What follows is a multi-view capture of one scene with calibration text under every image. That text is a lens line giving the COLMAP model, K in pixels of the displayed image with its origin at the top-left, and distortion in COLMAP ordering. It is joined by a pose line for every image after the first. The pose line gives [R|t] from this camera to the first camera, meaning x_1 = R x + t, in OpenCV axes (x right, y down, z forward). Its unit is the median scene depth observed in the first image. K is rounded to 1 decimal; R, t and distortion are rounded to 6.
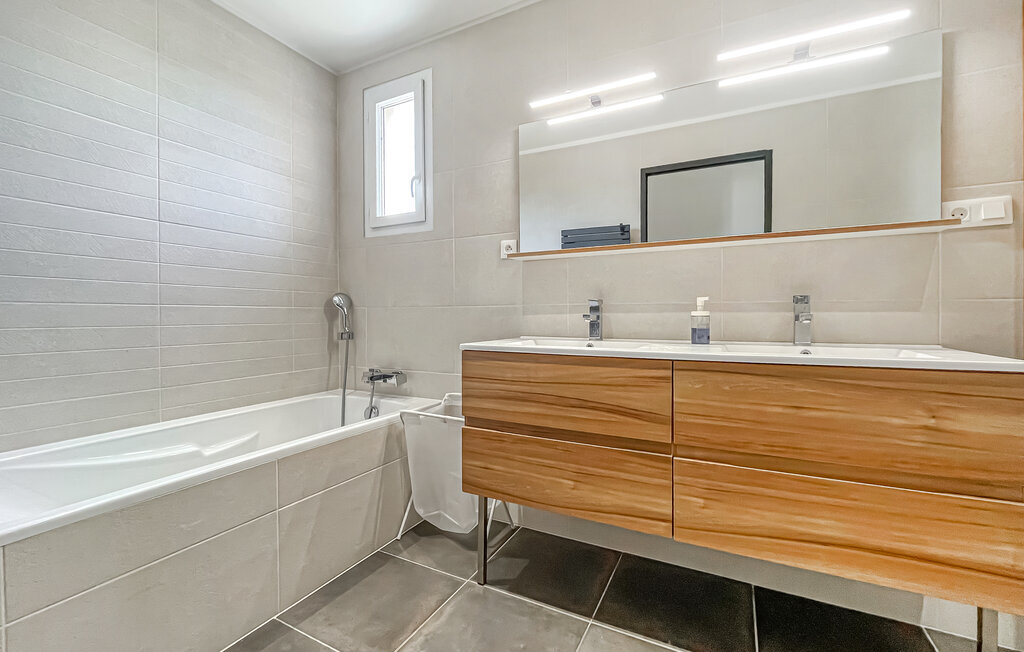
lens RADIAL K [[431.7, 0, 512.0], [0, 431.7, 326.0], [0, 0, 1]] dist [-0.019153, -0.000141]
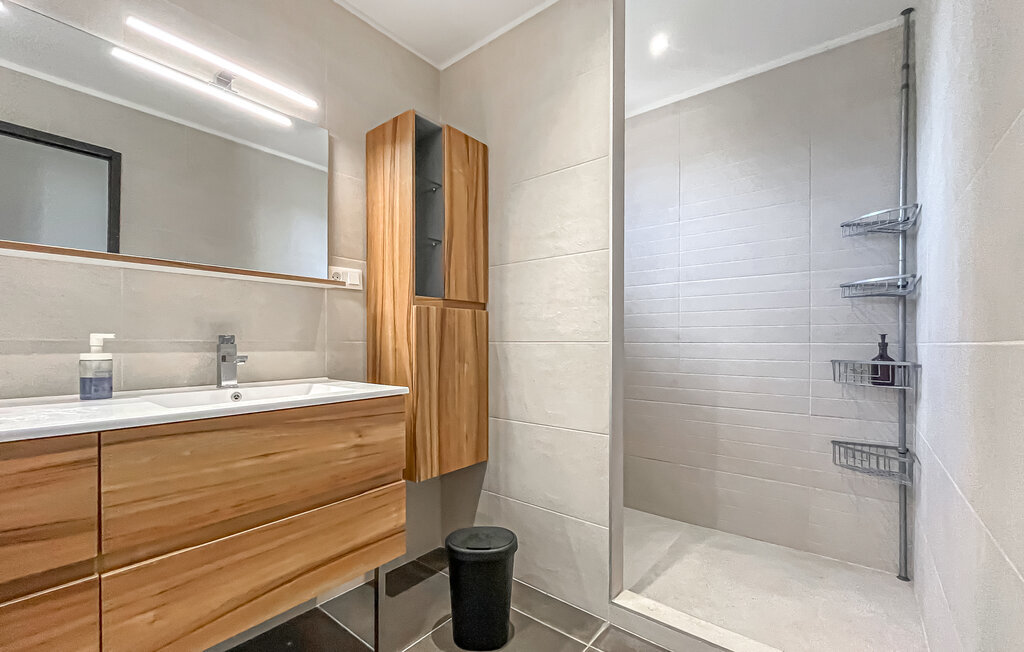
lens RADIAL K [[416.5, 0, 514.8], [0, 416.5, 347.4], [0, 0, 1]] dist [-0.002558, -0.000146]
pose [[0.196031, -0.002521, 0.980594, -0.133899], [0.017826, 0.999841, -0.000993, -0.039588], [-0.980436, 0.017674, 0.196044, 0.233532]]
